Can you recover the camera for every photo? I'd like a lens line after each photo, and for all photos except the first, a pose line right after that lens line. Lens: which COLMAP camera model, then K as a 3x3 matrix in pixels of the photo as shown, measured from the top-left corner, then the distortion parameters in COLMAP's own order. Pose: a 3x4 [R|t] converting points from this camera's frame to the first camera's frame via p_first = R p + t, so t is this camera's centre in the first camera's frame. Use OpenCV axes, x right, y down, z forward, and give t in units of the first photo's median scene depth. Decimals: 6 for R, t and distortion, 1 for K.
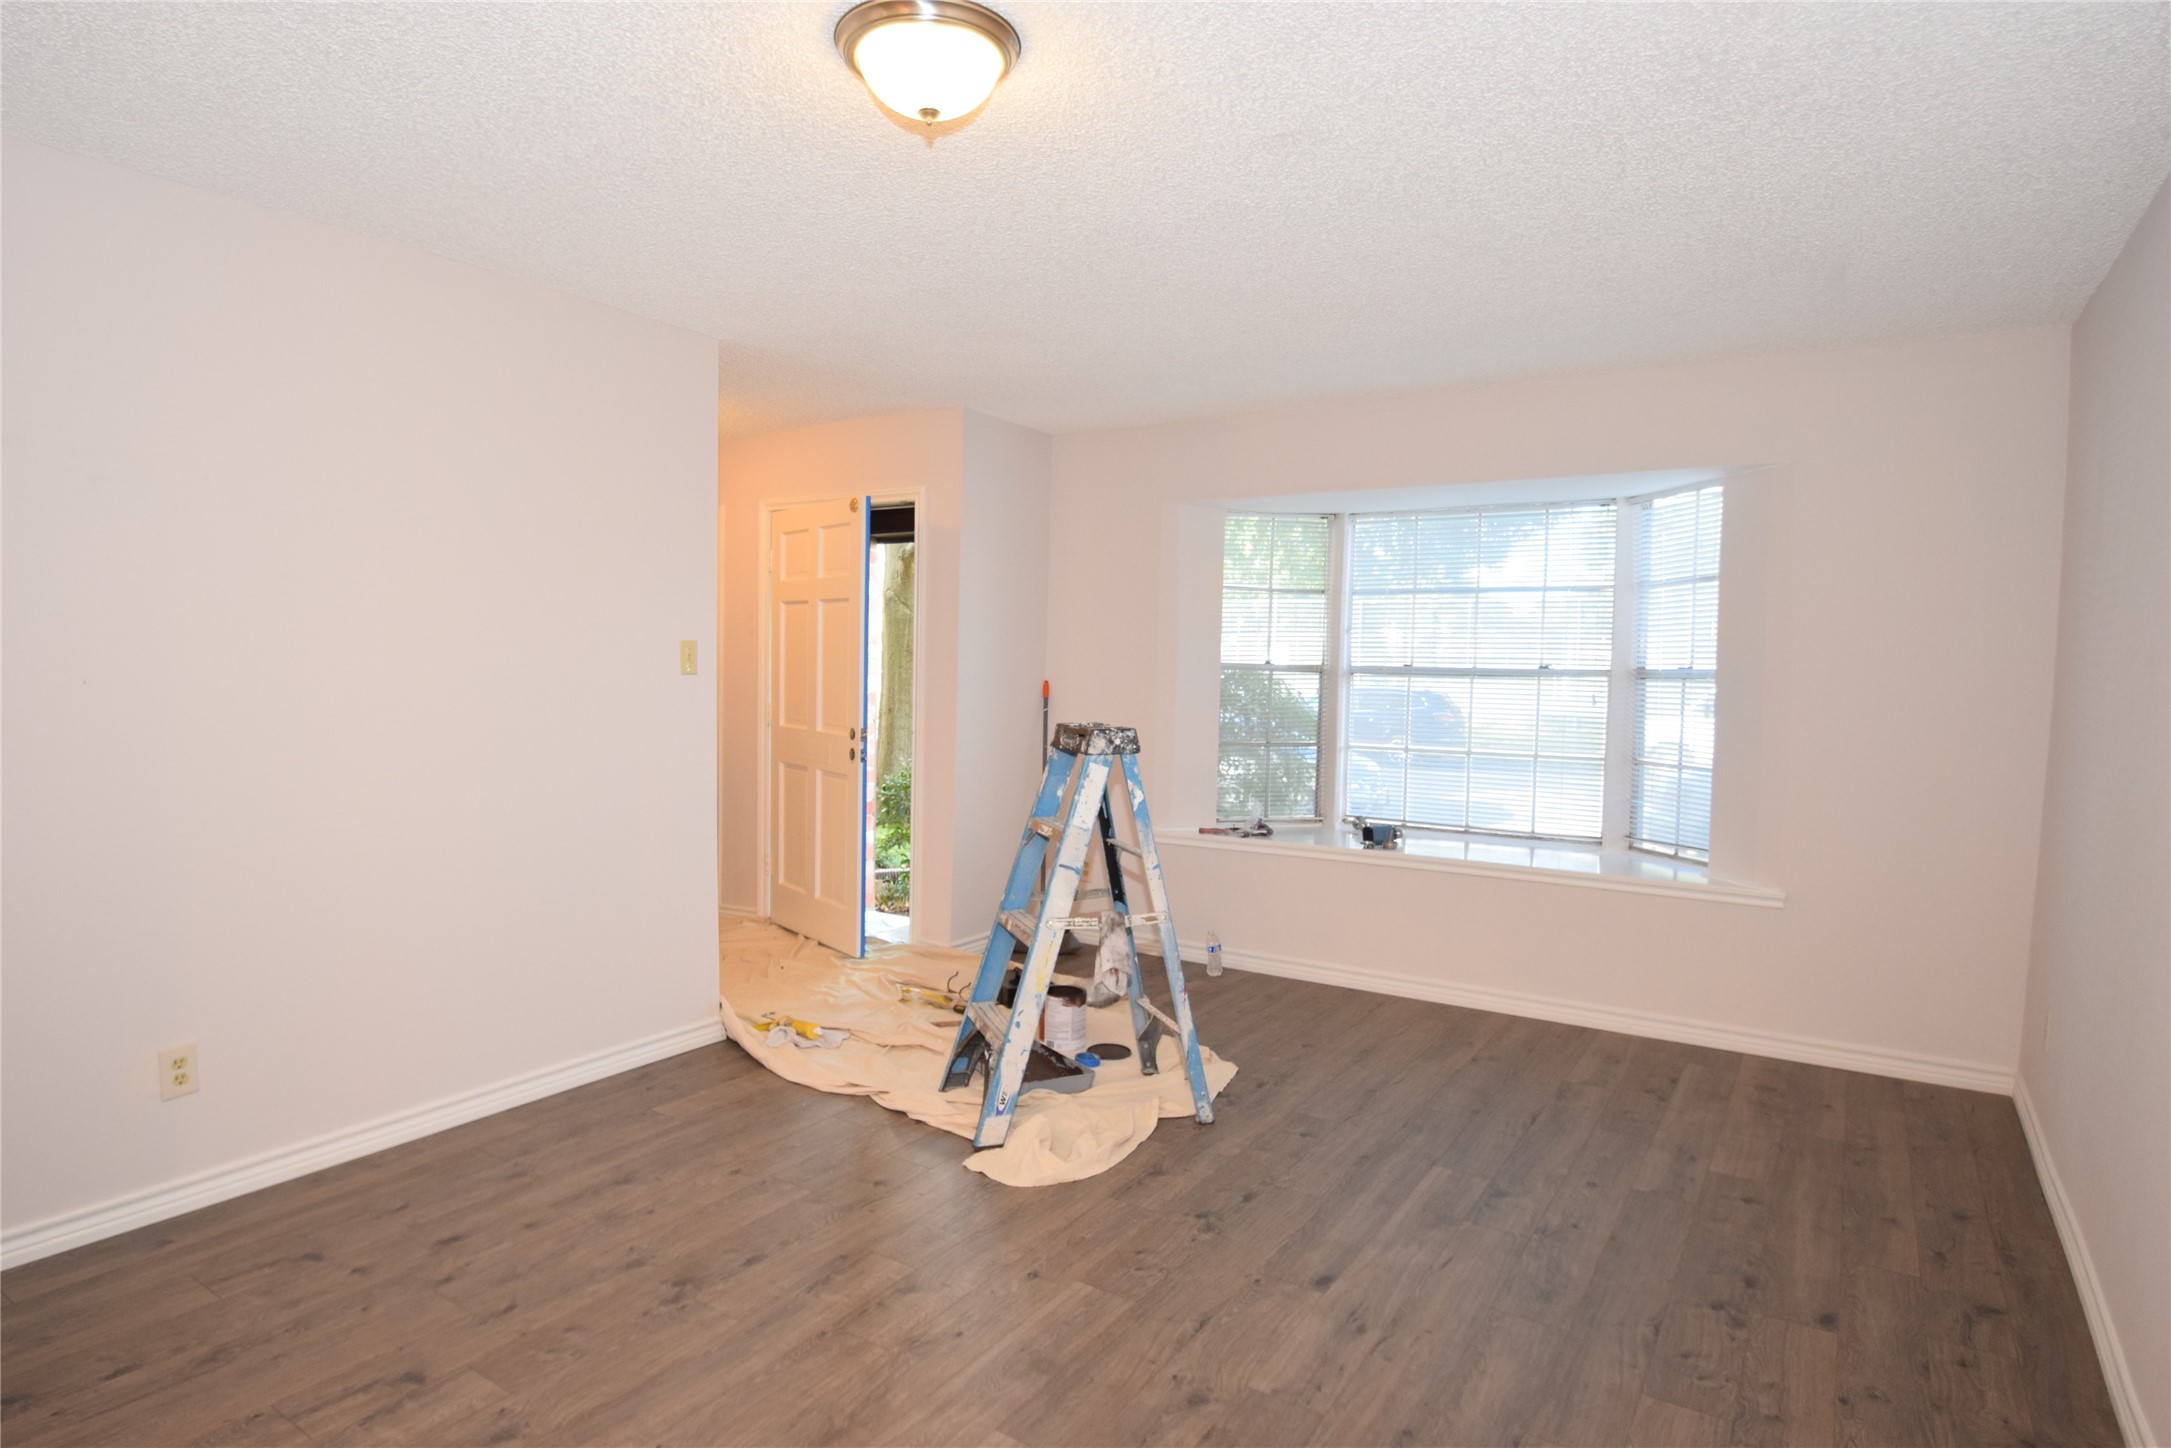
lens RADIAL K [[1192.3, 0, 1085.5], [0, 1192.3, 724.0], [0, 0, 1]] dist [-0.016552, -0.000220]
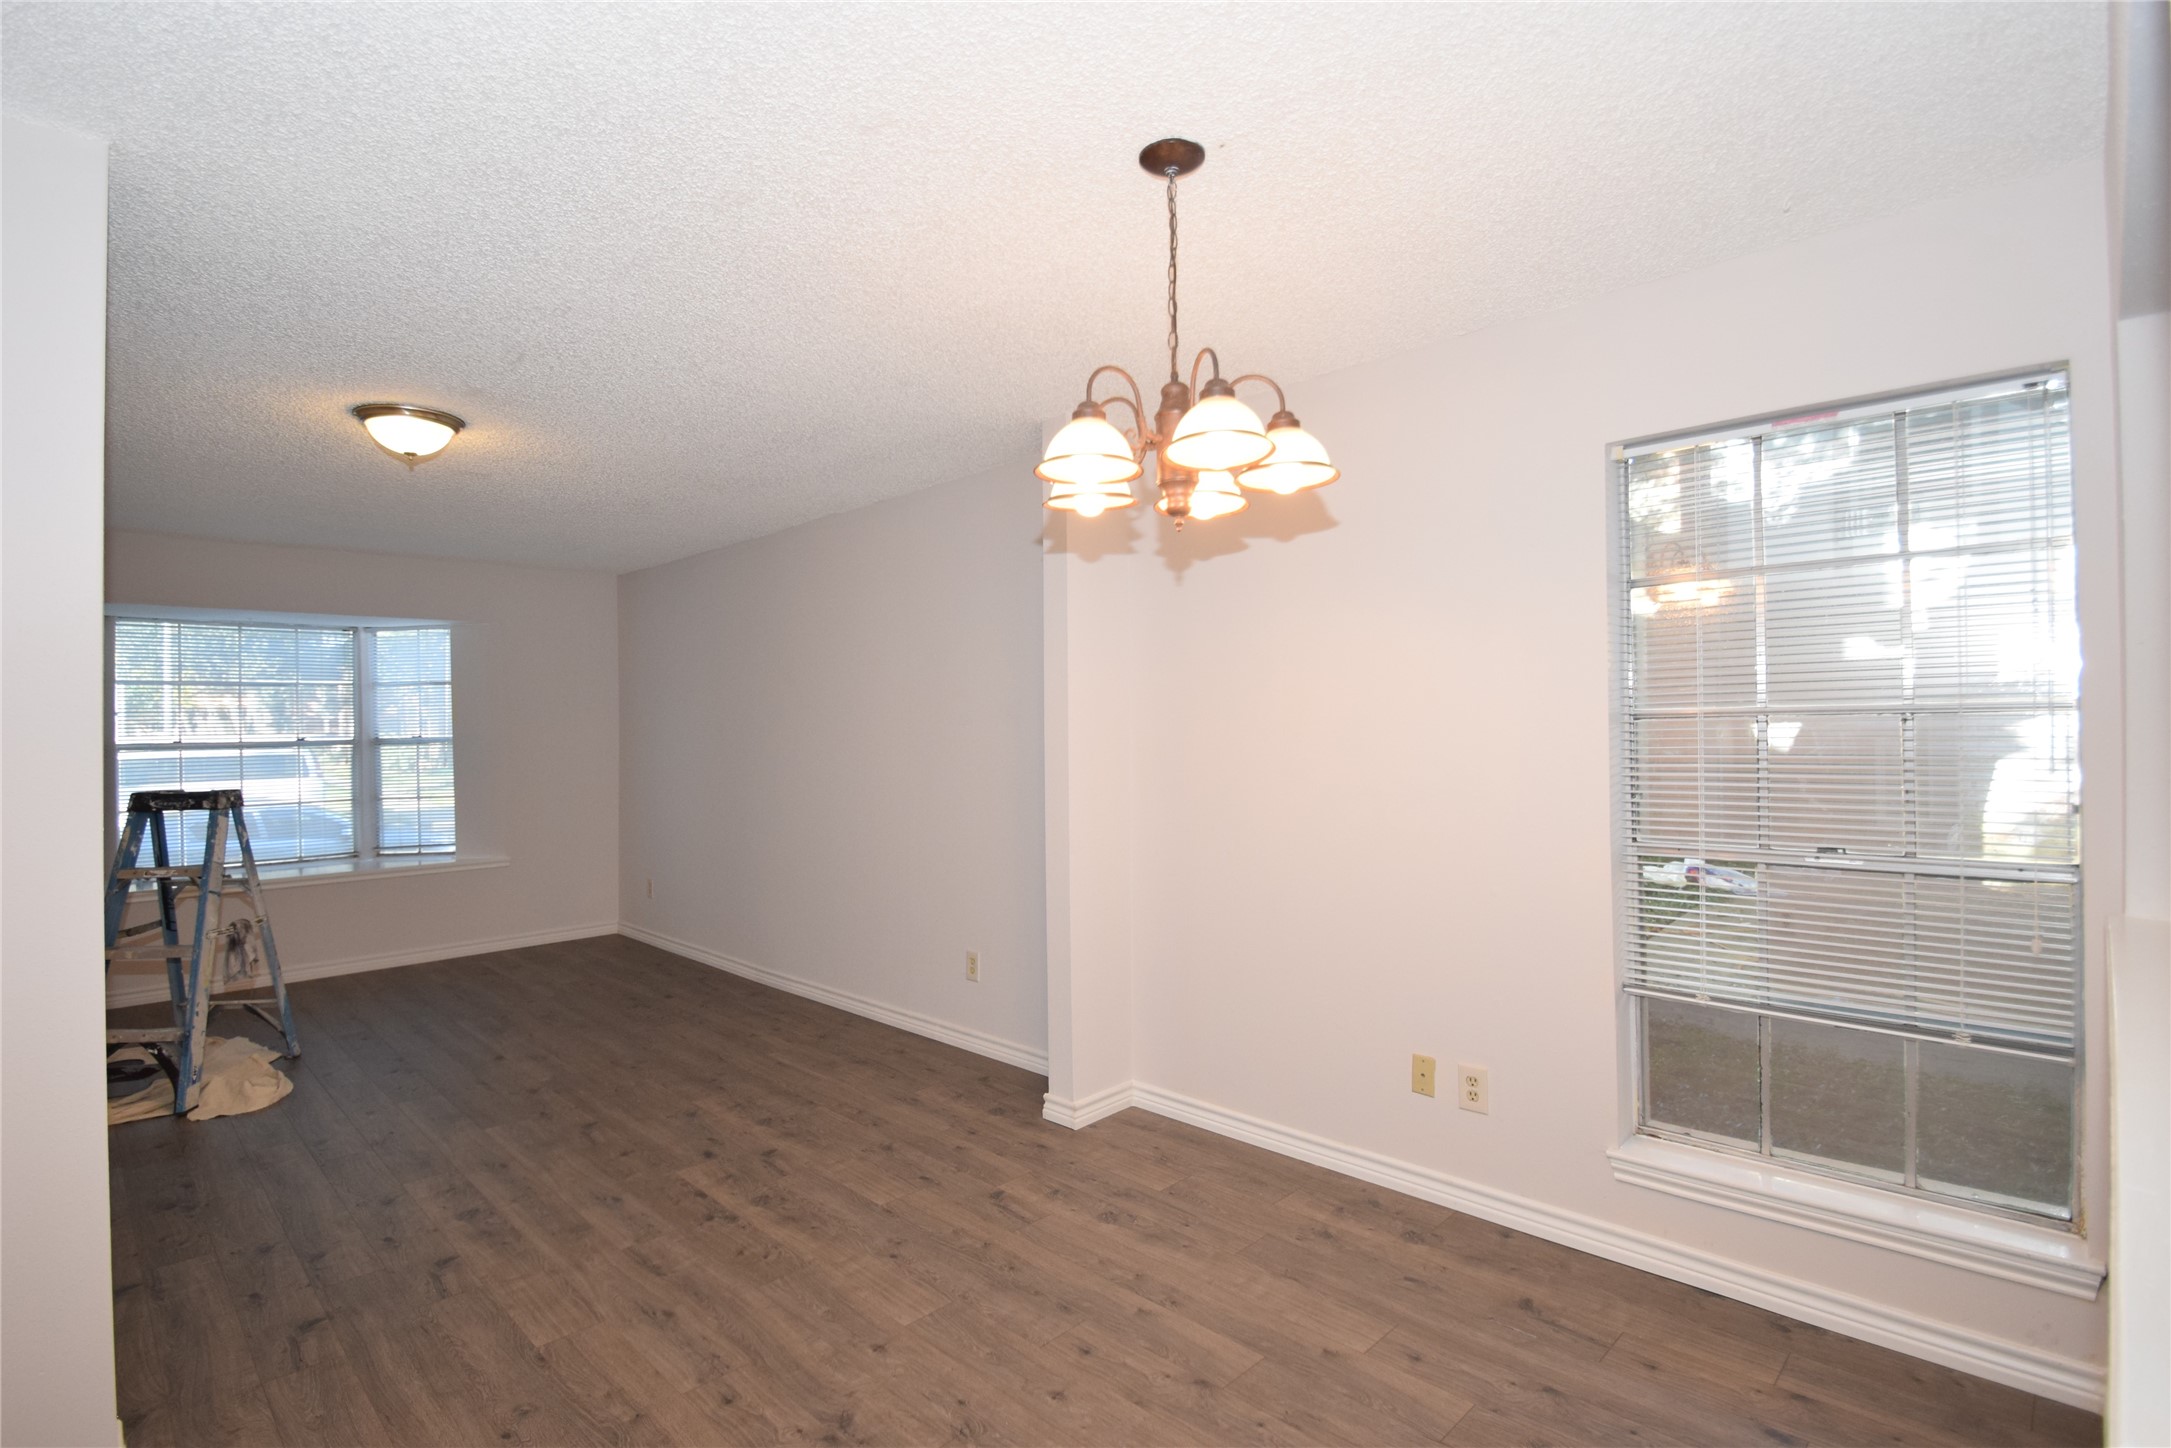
lens RADIAL K [[1019.4, 0, 1054.4], [0, 1019.4, 719.9], [0, 0, 1]] dist [-0.000682, -0.012219]
pose [[0.217294, -0.016296, 0.975970, -0.720210], [0.063398, 0.997985, 0.002549, -0.020845], [-0.974045, 0.061321, 0.217889, -0.173131]]
